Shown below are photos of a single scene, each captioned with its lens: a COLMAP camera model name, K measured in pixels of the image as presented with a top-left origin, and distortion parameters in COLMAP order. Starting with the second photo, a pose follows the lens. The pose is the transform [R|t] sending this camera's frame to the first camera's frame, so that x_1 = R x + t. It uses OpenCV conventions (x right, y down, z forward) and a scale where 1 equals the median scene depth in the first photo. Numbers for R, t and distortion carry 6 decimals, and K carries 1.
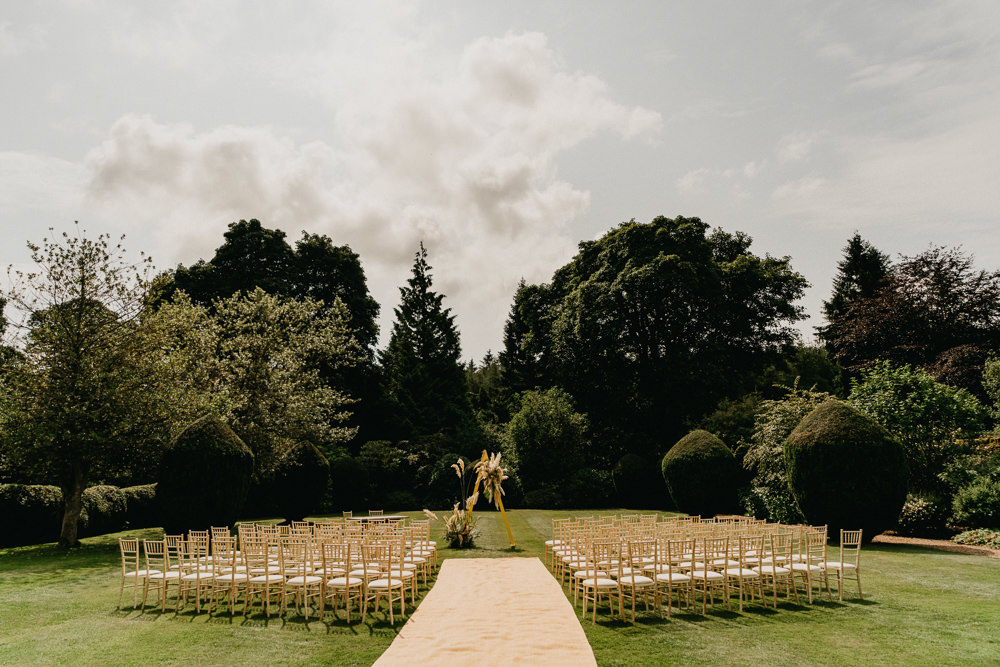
lens RADIAL K [[1128.6, 0, 480.2], [0, 1128.6, 216.0], [0, 0, 1]] dist [-0.025050, -0.014045]
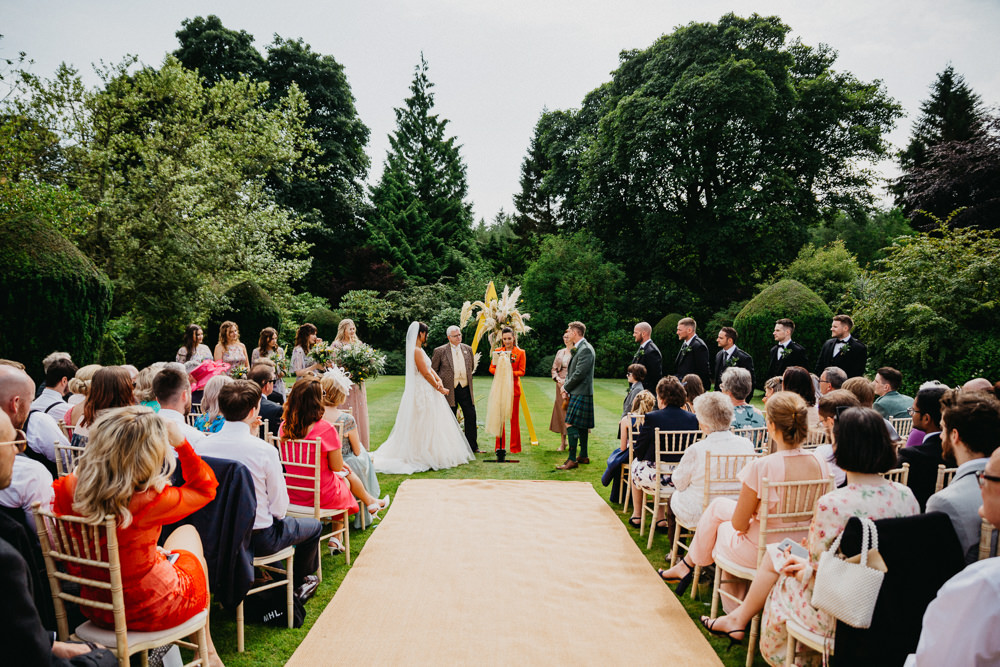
lens RADIAL K [[907.6, 0, 499.9], [0, 907.6, 361.8], [0, 0, 1]] dist [-0.080497, -0.000282]
pose [[0.999575, 0.026963, 0.011078, 0.002549], [-0.028845, 0.969753, 0.242376, 0.081433], [-0.004207, -0.242593, 0.970119, 0.326404]]
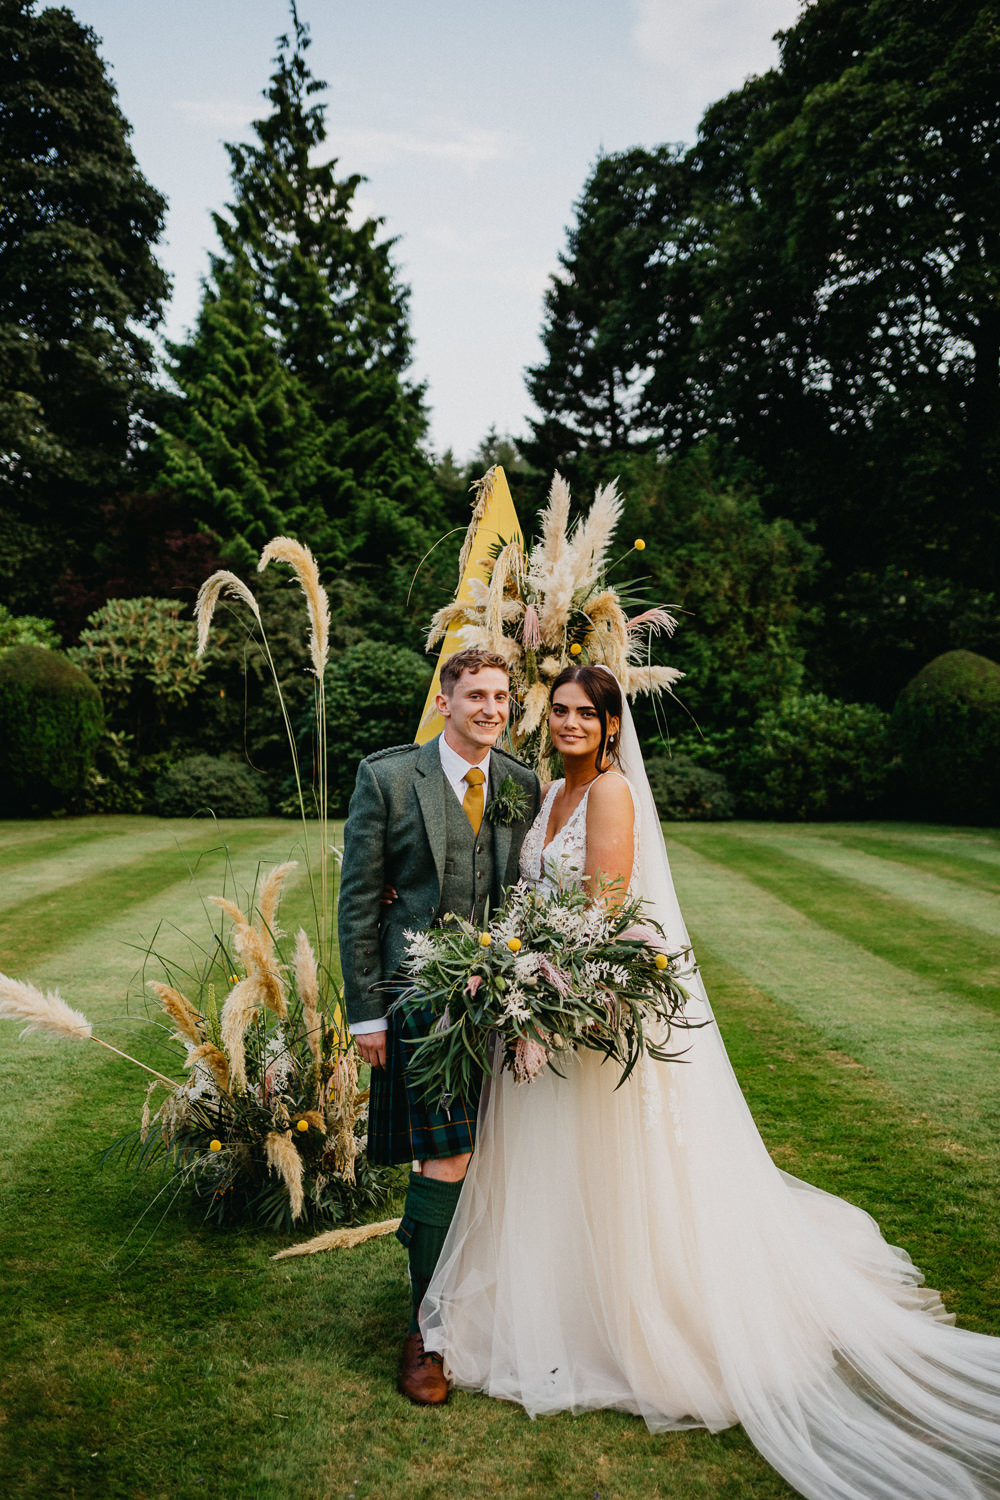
lens RADIAL K [[1692.9, 0, 500.0], [0, 1692.9, 750.0], [0, 0, 1]] dist [-0.025050, -0.014045]
pose [[0.999650, 0.017722, 0.019659, 0.000805], [-0.021845, 0.971811, 0.234747, 0.117586], [-0.014945, -0.235094, 0.971858, 0.489403]]
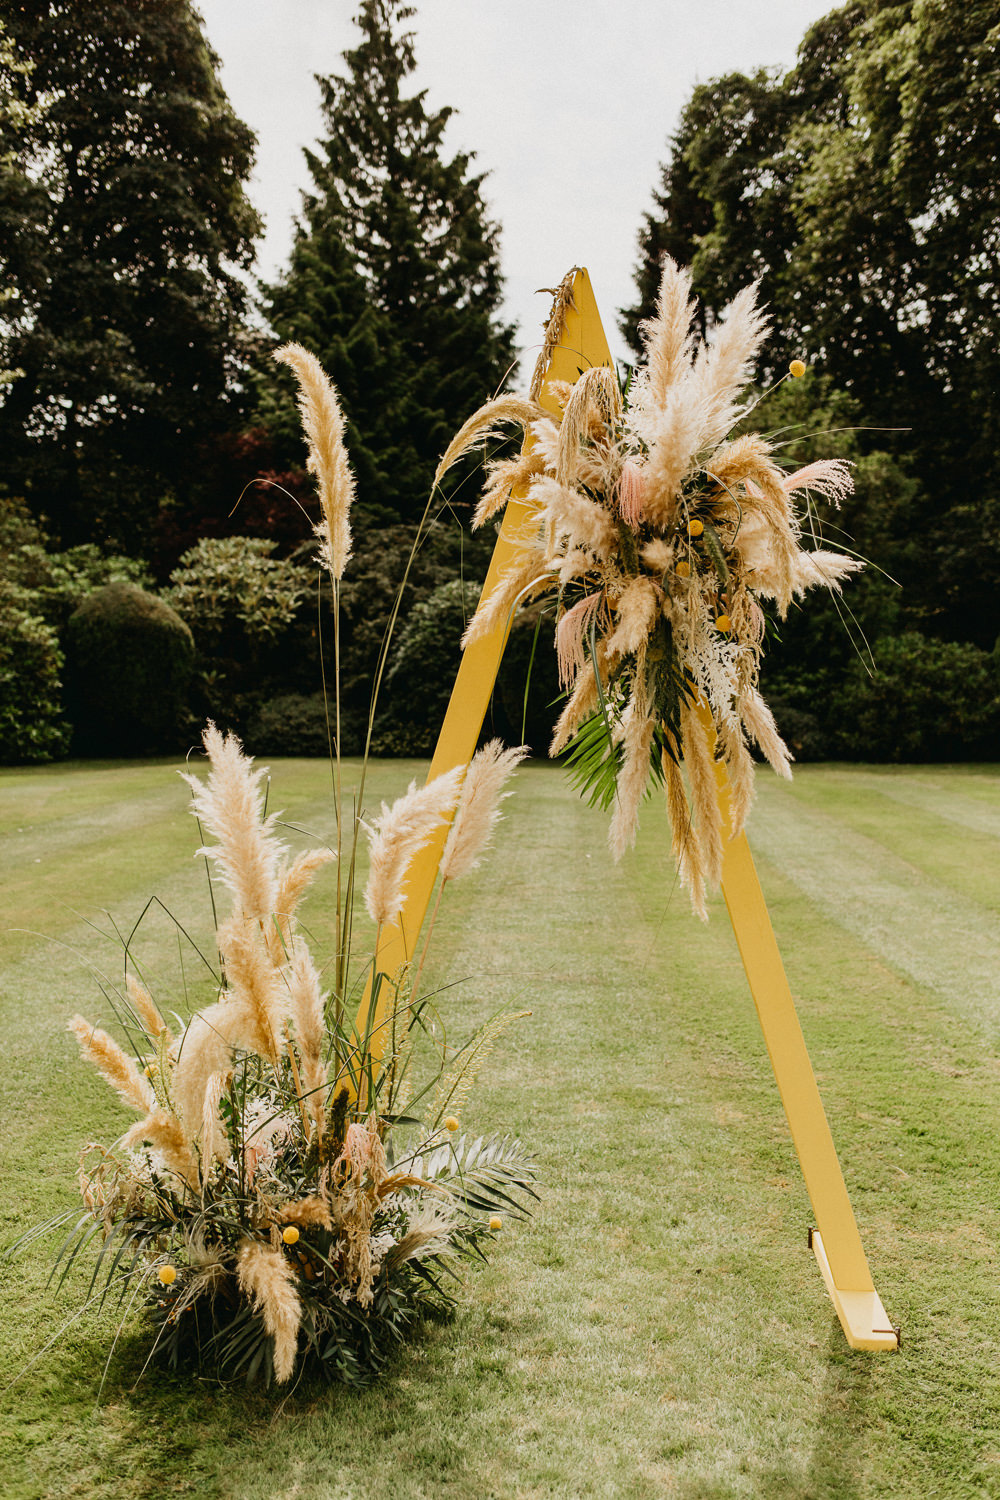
lens RADIAL K [[1515.7, 0, 500.0], [0, 1515.7, 750.0], [0, 0, 1]] dist [0.070514, -0.016674]
pose [[0.998992, 0.021280, -0.039515, 0.002163], [-0.009692, 0.961960, 0.273020, 0.128533], [0.043821, -0.272362, 0.961196, 0.532873]]
